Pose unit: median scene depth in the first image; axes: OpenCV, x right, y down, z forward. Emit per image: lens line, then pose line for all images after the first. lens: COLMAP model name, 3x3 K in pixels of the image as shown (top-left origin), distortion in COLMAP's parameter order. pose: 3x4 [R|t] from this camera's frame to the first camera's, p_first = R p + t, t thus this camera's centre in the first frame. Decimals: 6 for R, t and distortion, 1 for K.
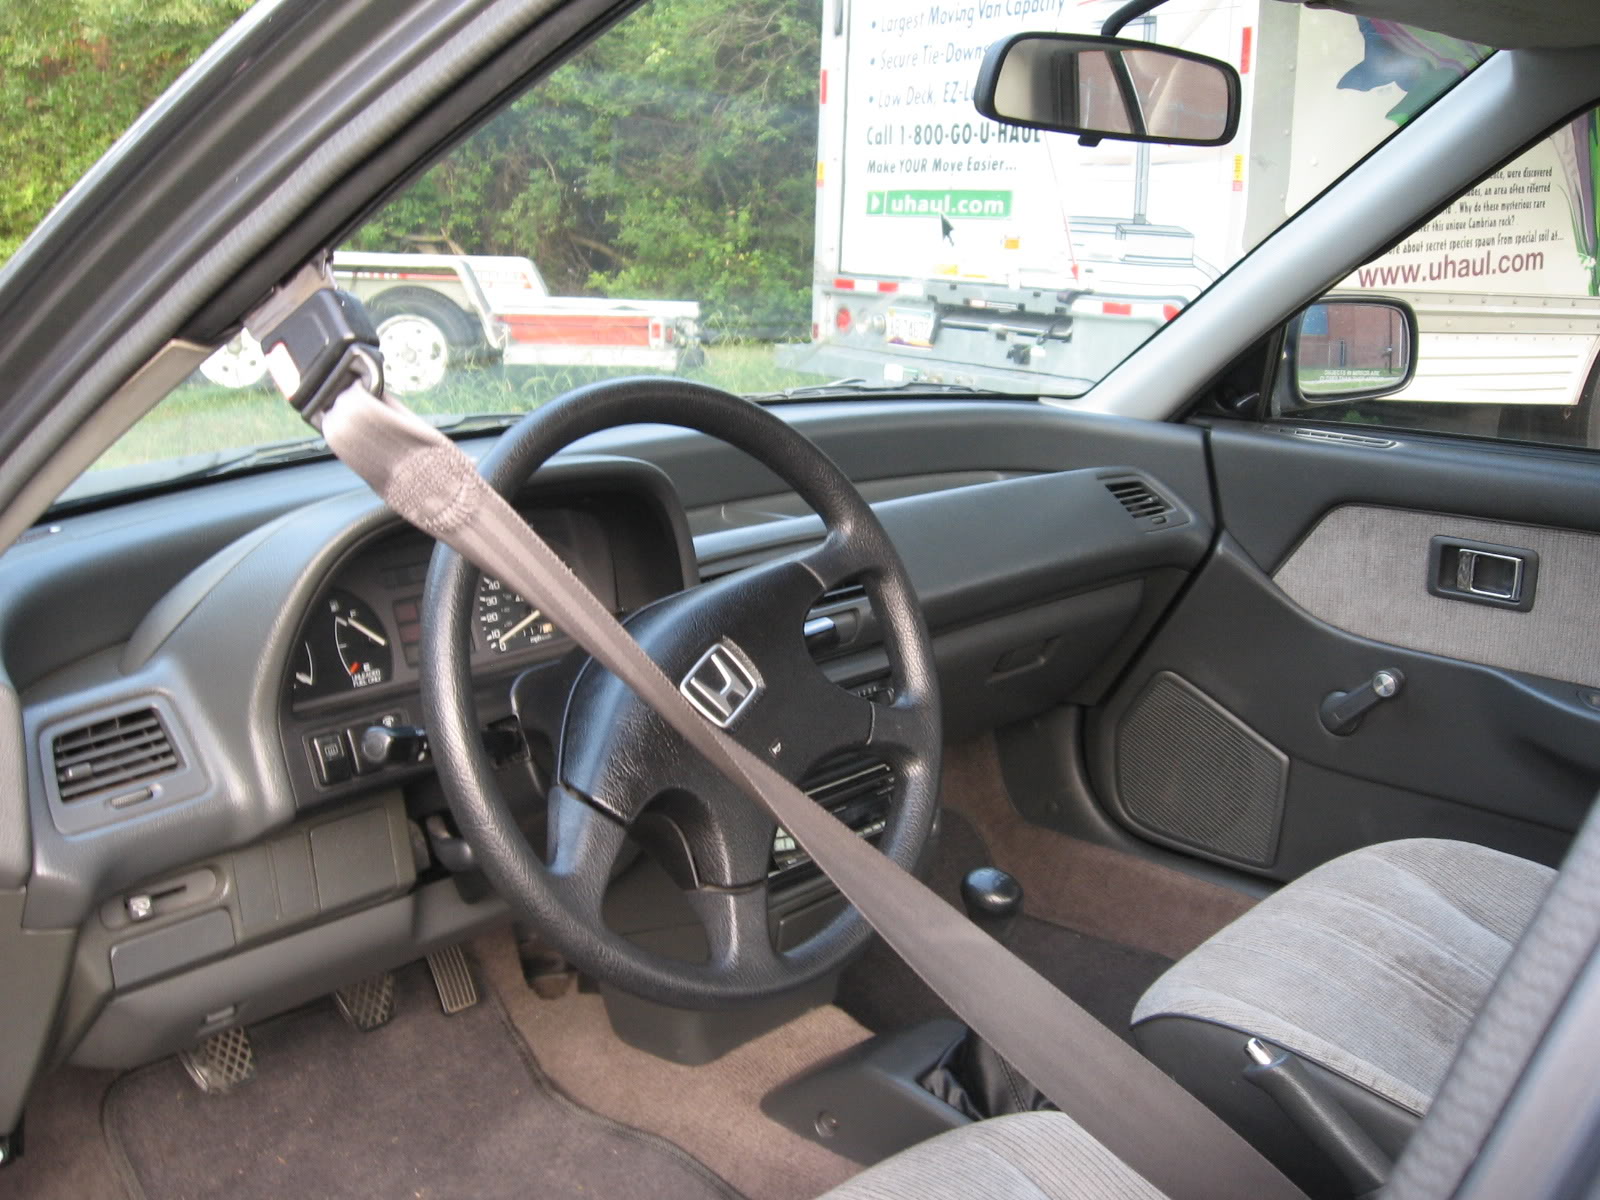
lens RADIAL K [[1667.4, 0, 807.4], [0, 1667.4, 595.2], [0, 0, 1]] dist [-0.105406, 0.000000]
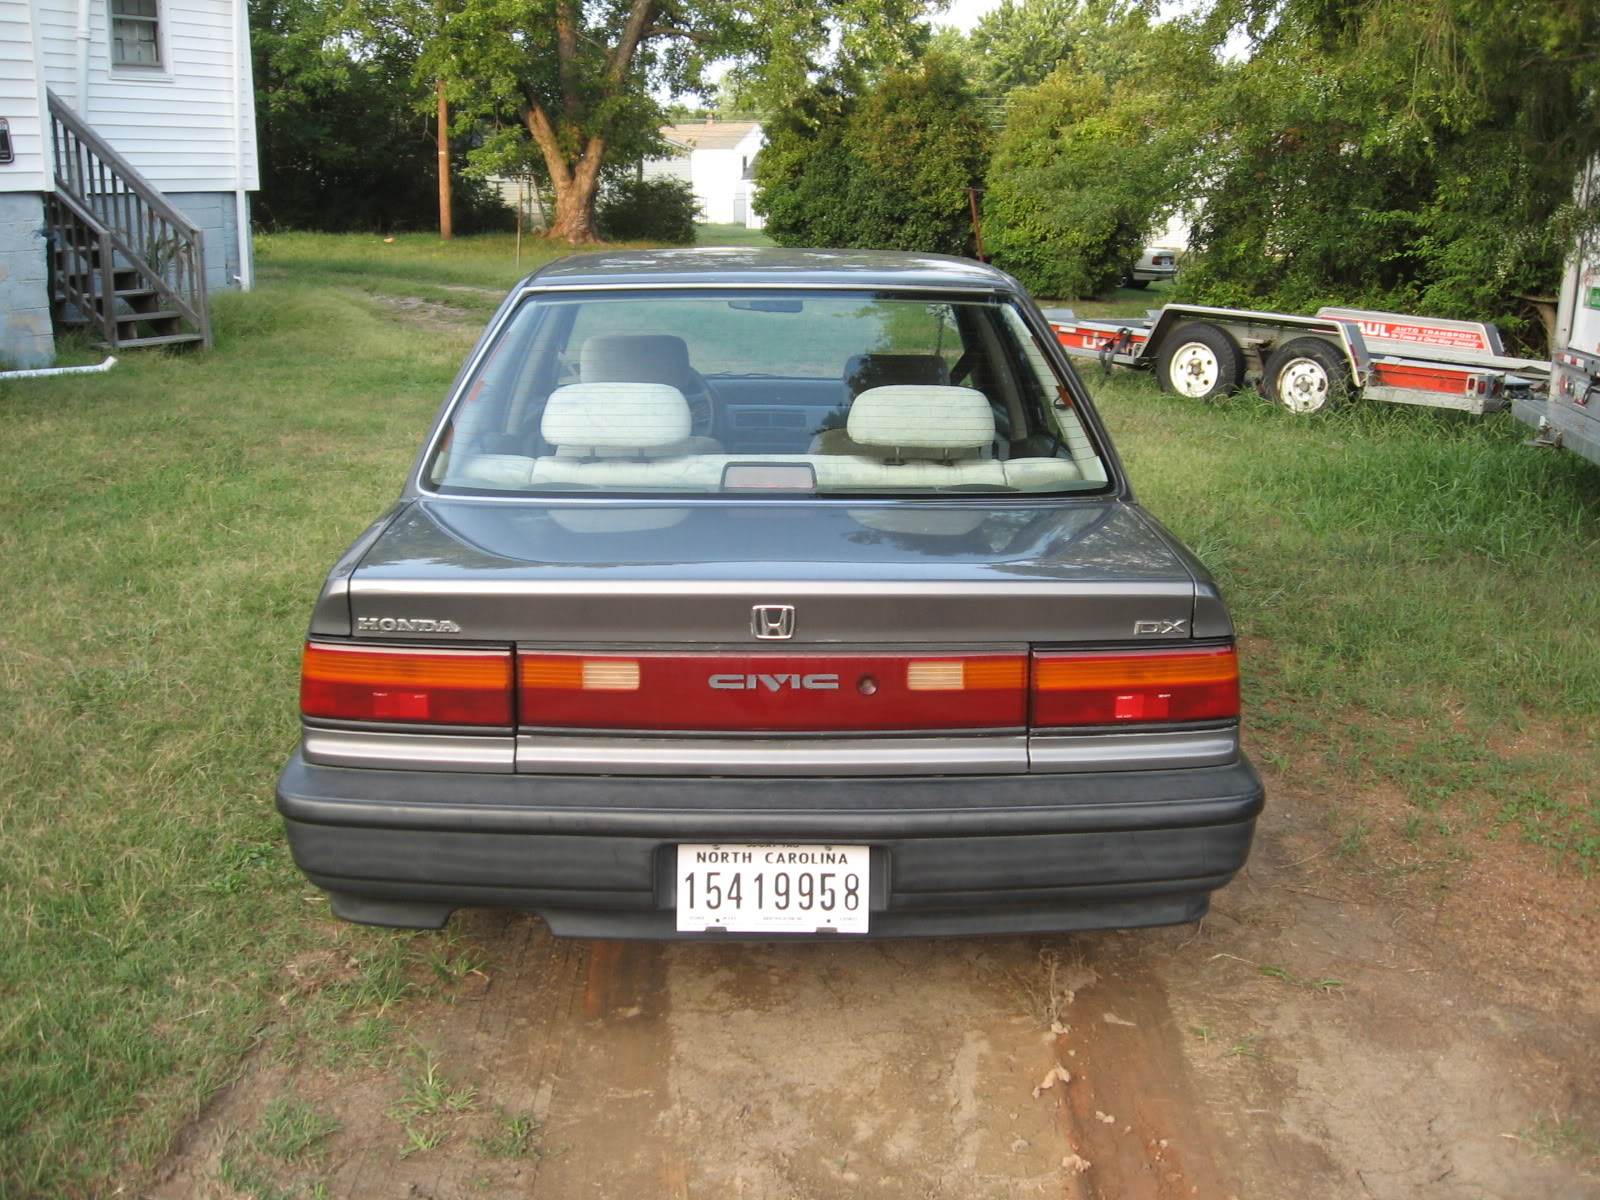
lens RADIAL K [[1667.4, 0, 791.8], [0, 1667.4, 604.4], [0, 0, 1]] dist [-0.105406, 0.000000]
pose [[0.676775, 0.164584, -0.717557, 2.156038], [-0.175558, 0.982651, 0.059807, 0.126347], [0.714951, 0.085497, 0.693928, -1.140820]]
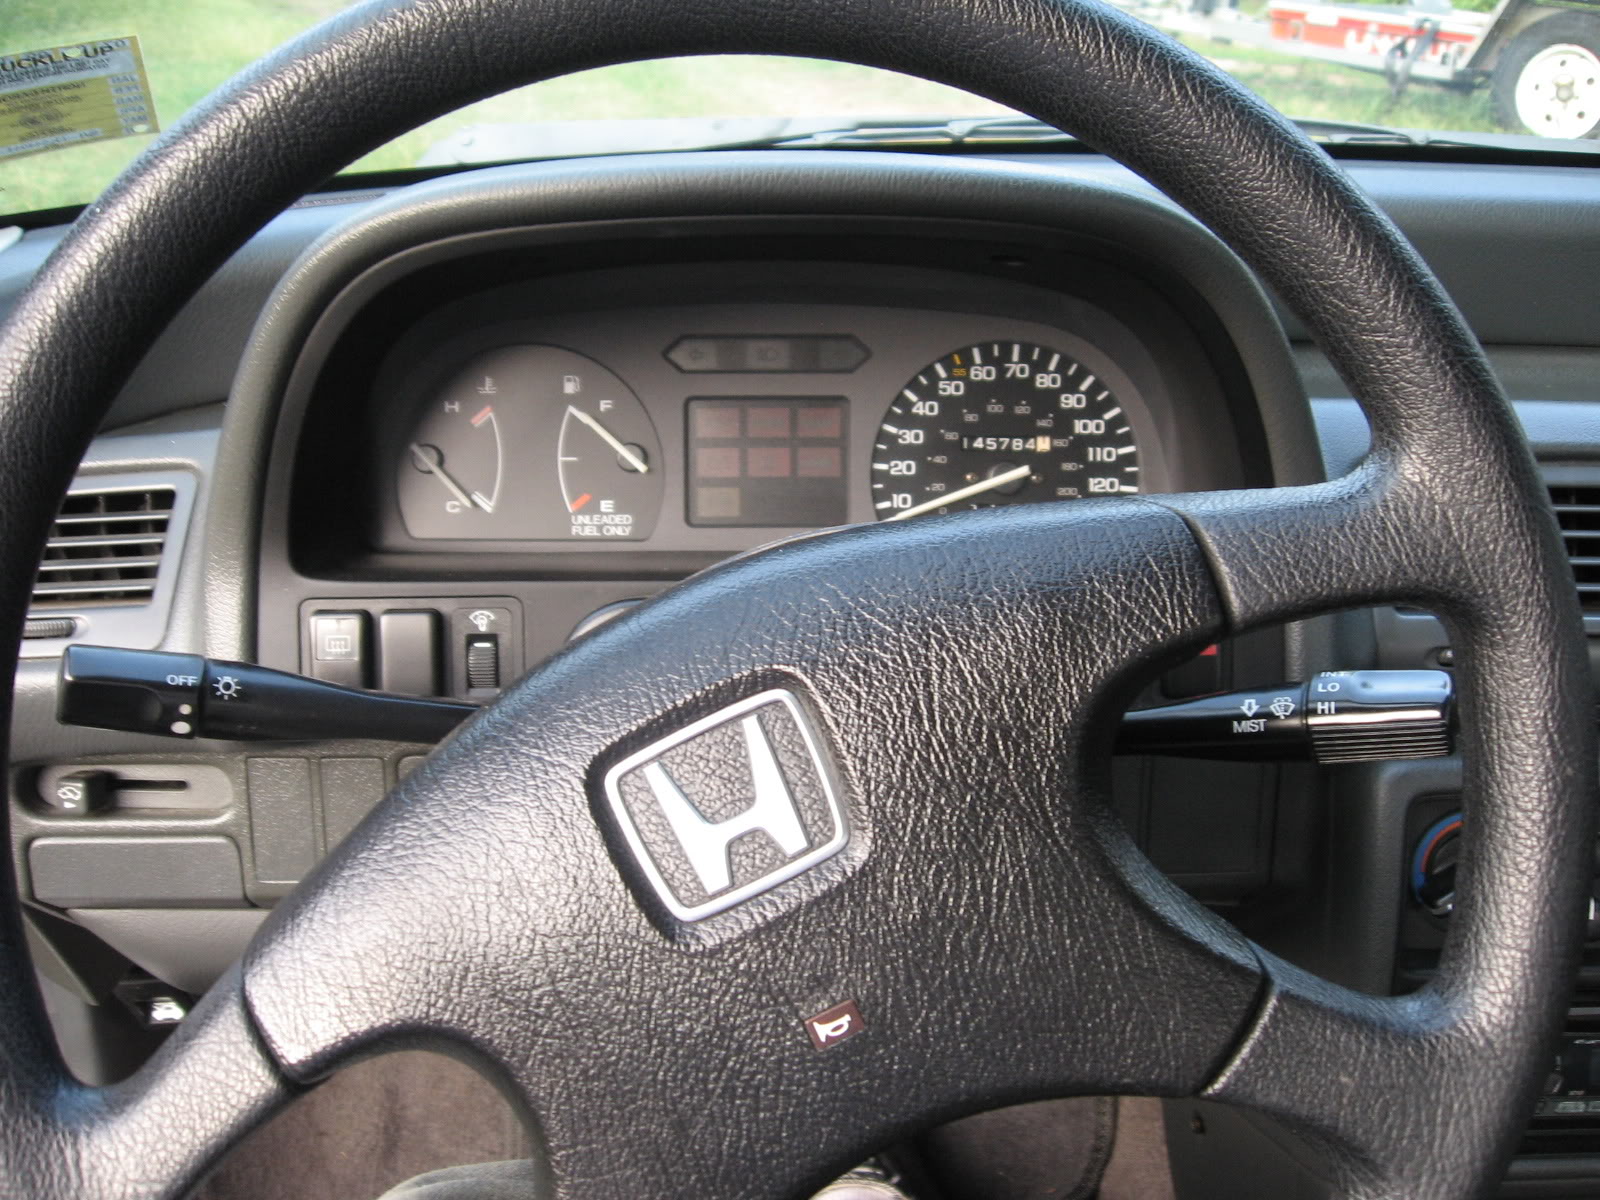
lens RADIAL K [[1667.4, 0, 788.8], [0, 1667.4, 611.4], [0, 0, 1]] dist [-0.105406, 0.000000]
pose [[0.684212, 0.287643, -0.670161, 0.091480], [-0.179156, 0.957067, 0.227875, -0.035465], [0.706935, -0.035851, 0.706370, 0.397974]]
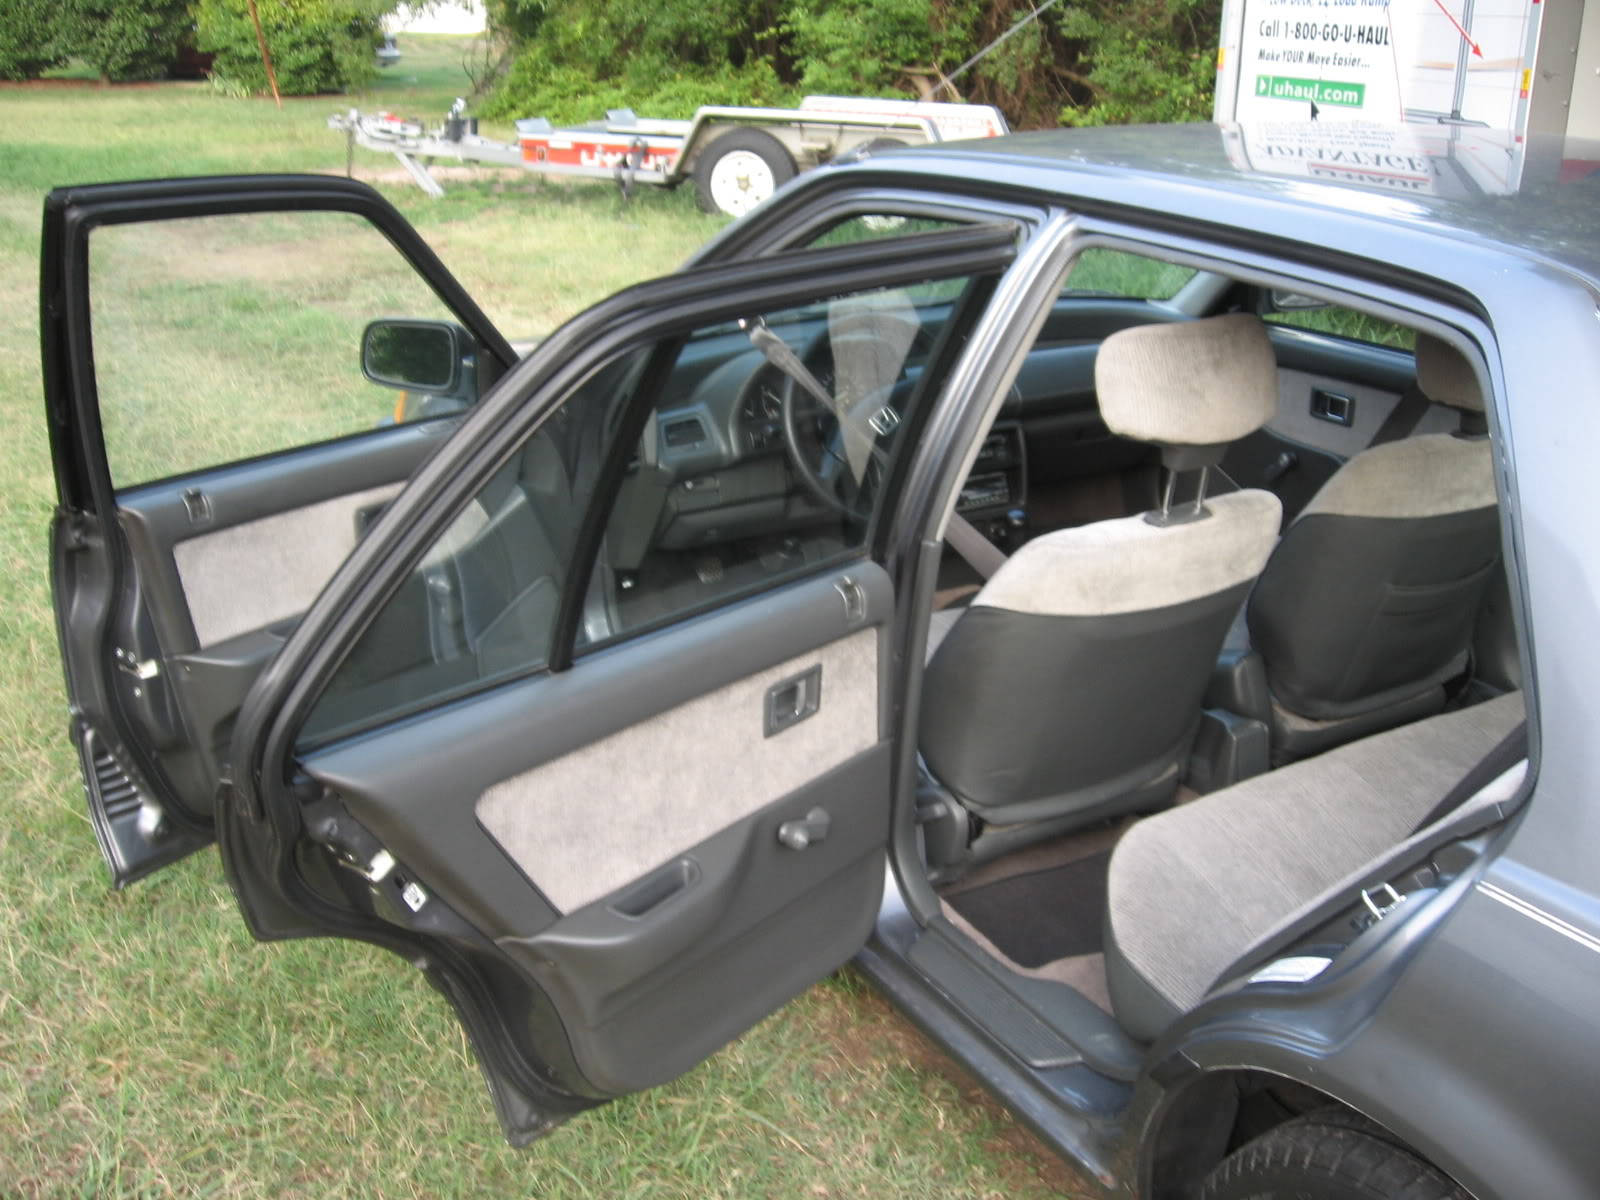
lens RADIAL K [[1667.4, 0, 800.3], [0, 1667.4, 613.1], [0, 0, 1]] dist [-0.105406, 0.000000]
pose [[0.954171, 0.093335, -0.284337, 0.348597], [-0.056922, 0.989379, 0.133751, 0.003412], [0.293800, -0.111436, 0.949349, -0.963366]]
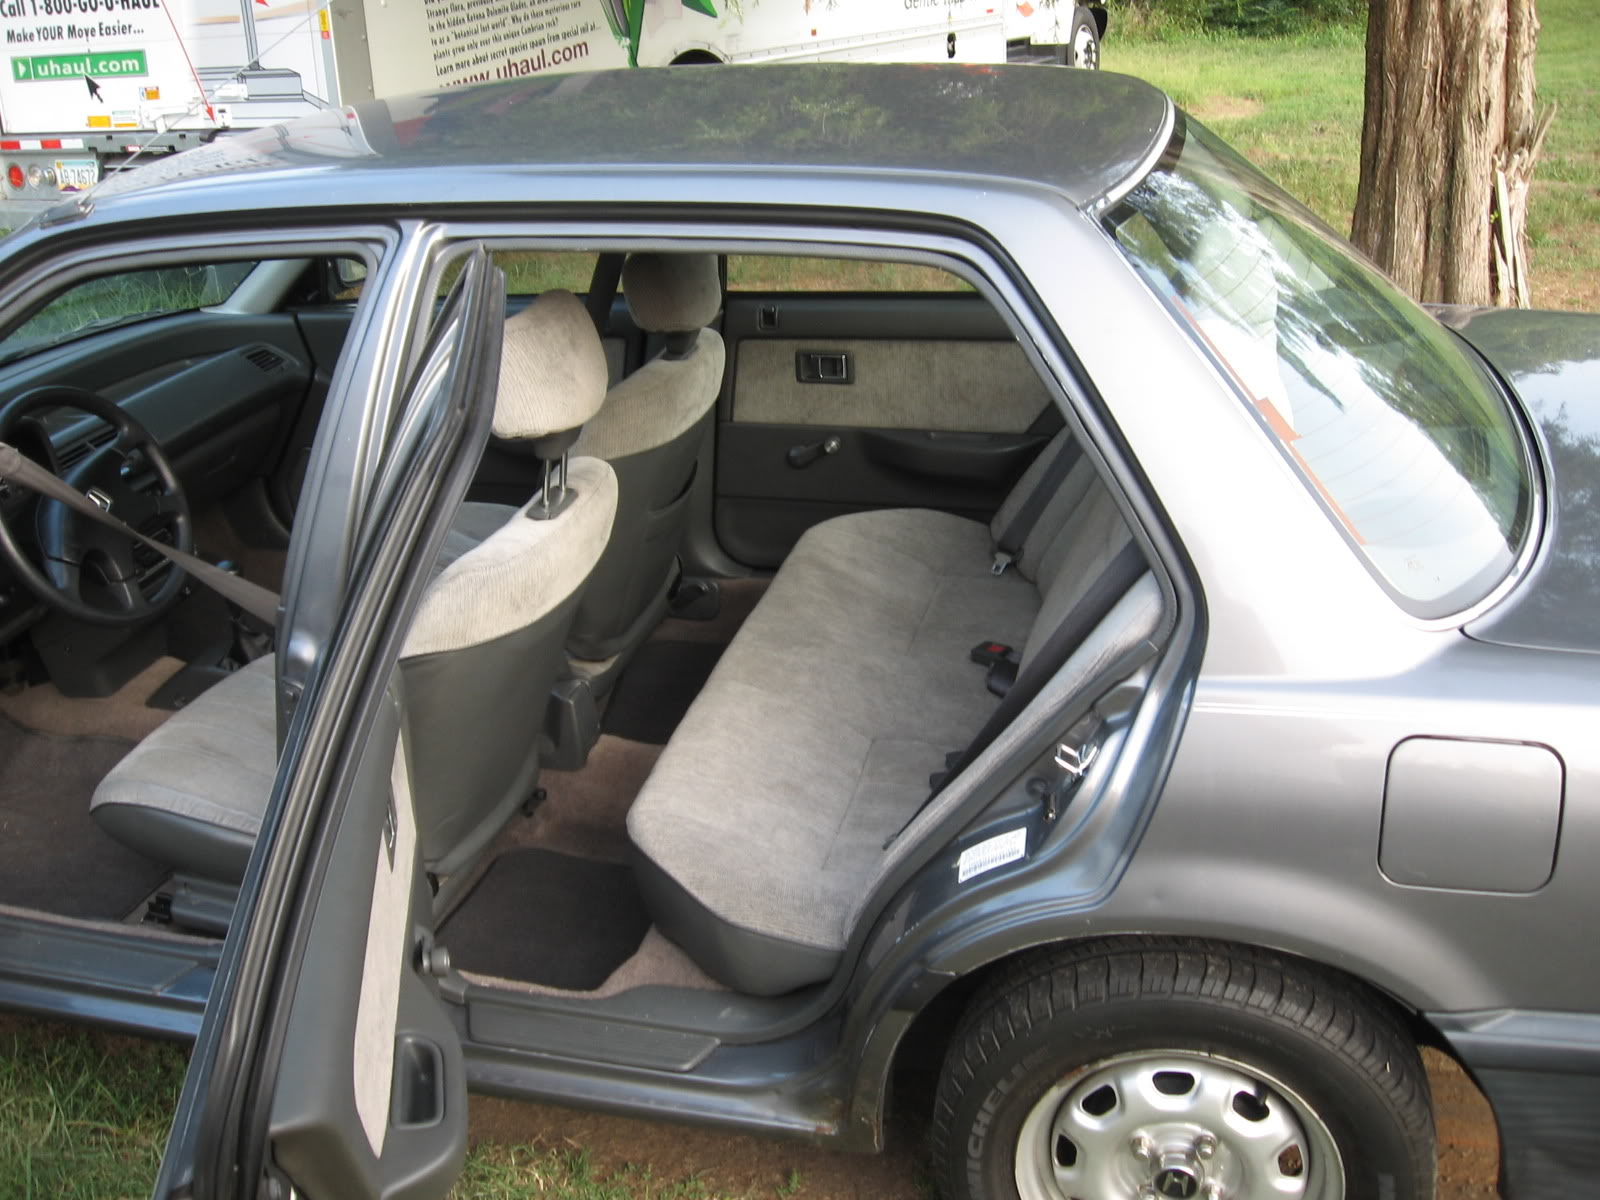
lens RADIAL K [[1667.4, 0, 796.6], [0, 1667.4, 616.6], [0, 0, 1]] dist [-0.105406, 0.000000]
pose [[0.883489, -0.245476, 0.398985, -0.074748], [0.173520, 0.962611, 0.208015, -0.059589], [-0.435130, -0.114547, 0.893051, -0.878649]]
